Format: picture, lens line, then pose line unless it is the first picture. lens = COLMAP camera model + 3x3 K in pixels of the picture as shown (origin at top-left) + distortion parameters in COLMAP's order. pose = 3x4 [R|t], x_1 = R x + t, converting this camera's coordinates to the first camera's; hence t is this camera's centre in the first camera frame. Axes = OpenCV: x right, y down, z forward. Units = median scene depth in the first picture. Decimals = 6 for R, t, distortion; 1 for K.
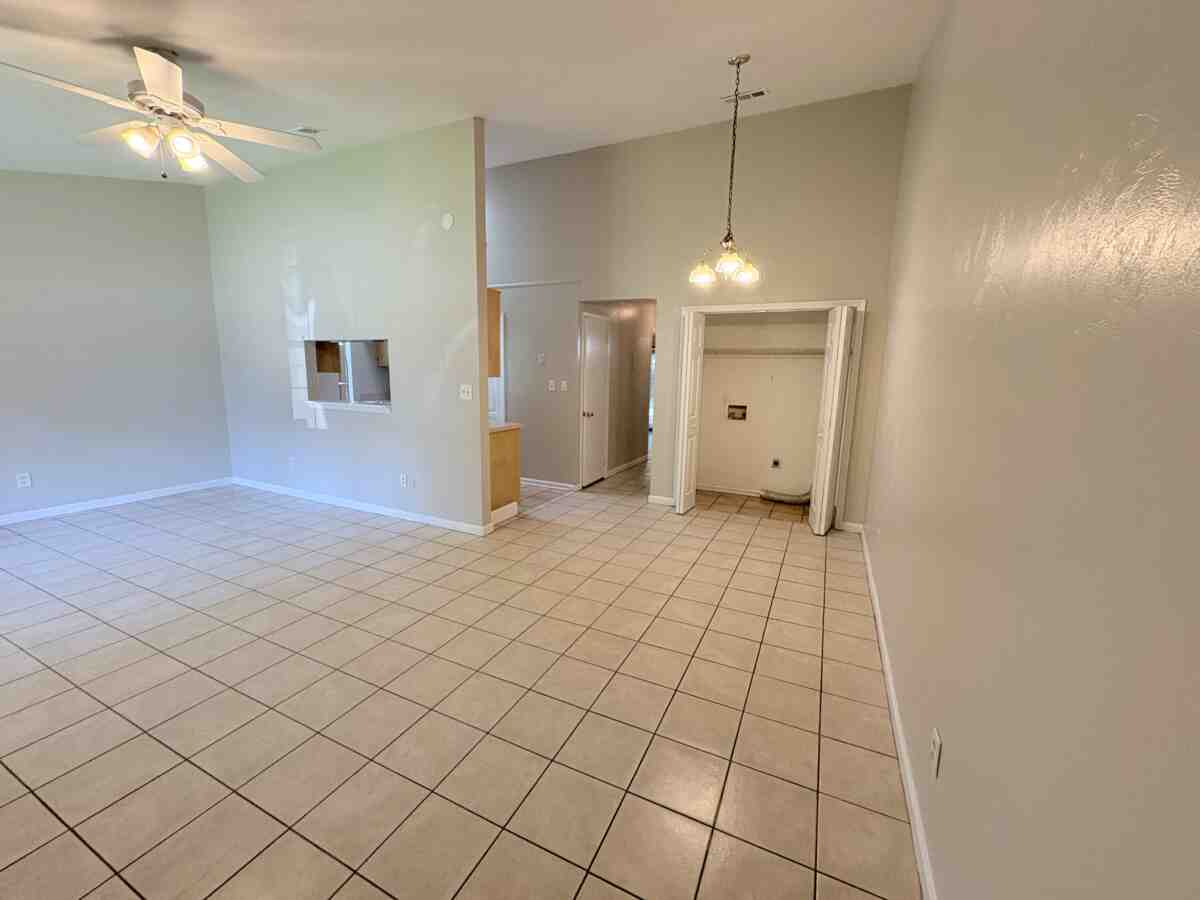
lens RADIAL K [[478.6, 0, 597.9], [0, 478.6, 447.8], [0, 0, 1]] dist [-0.000054, 0.000835]
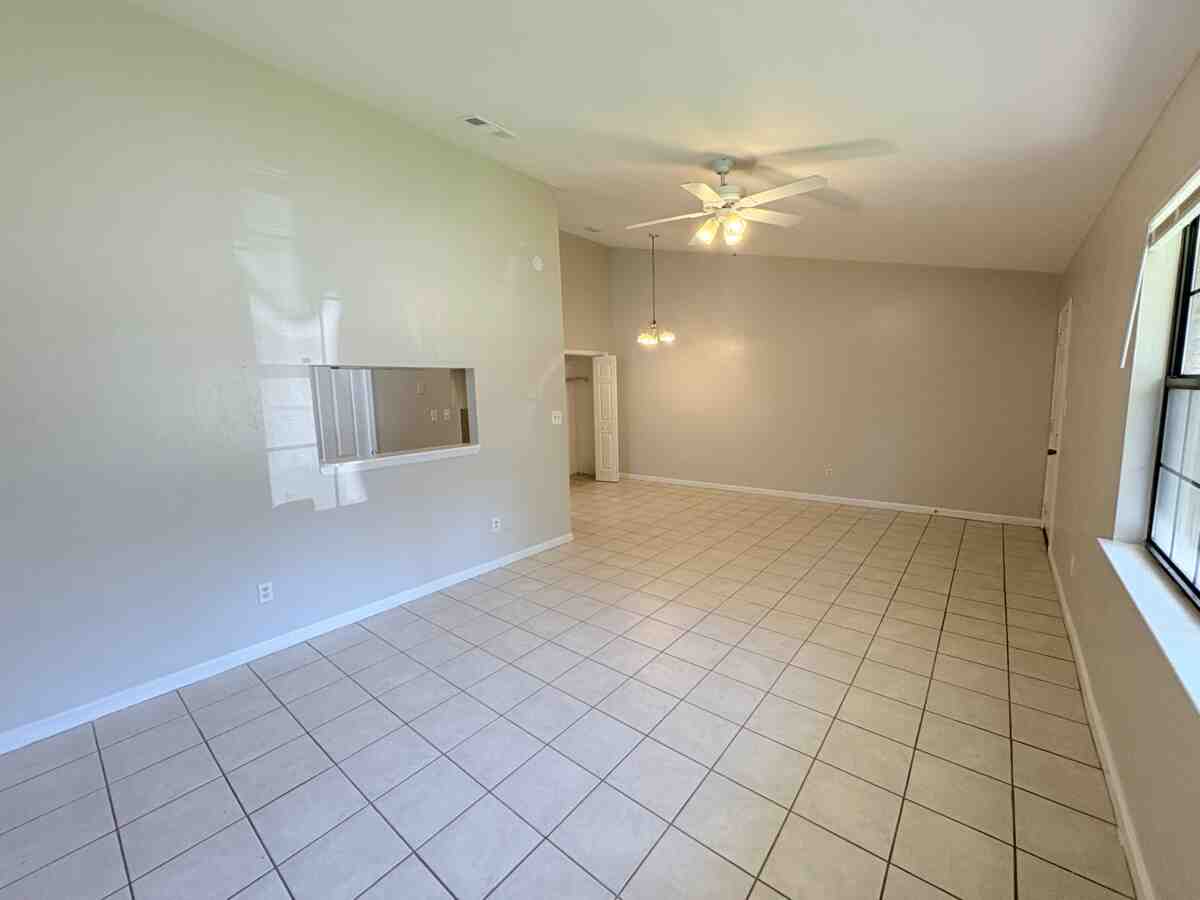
lens RADIAL K [[478.6, 0, 598.9], [0, 478.6, 448.0], [0, 0, 1]] dist [-0.000054, 0.000835]
pose [[0.235330, -0.141851, 0.961508, -1.243444], [0.188266, 0.977208, 0.098089, -0.127789], [-0.953507, 0.157936, 0.256672, 0.581775]]
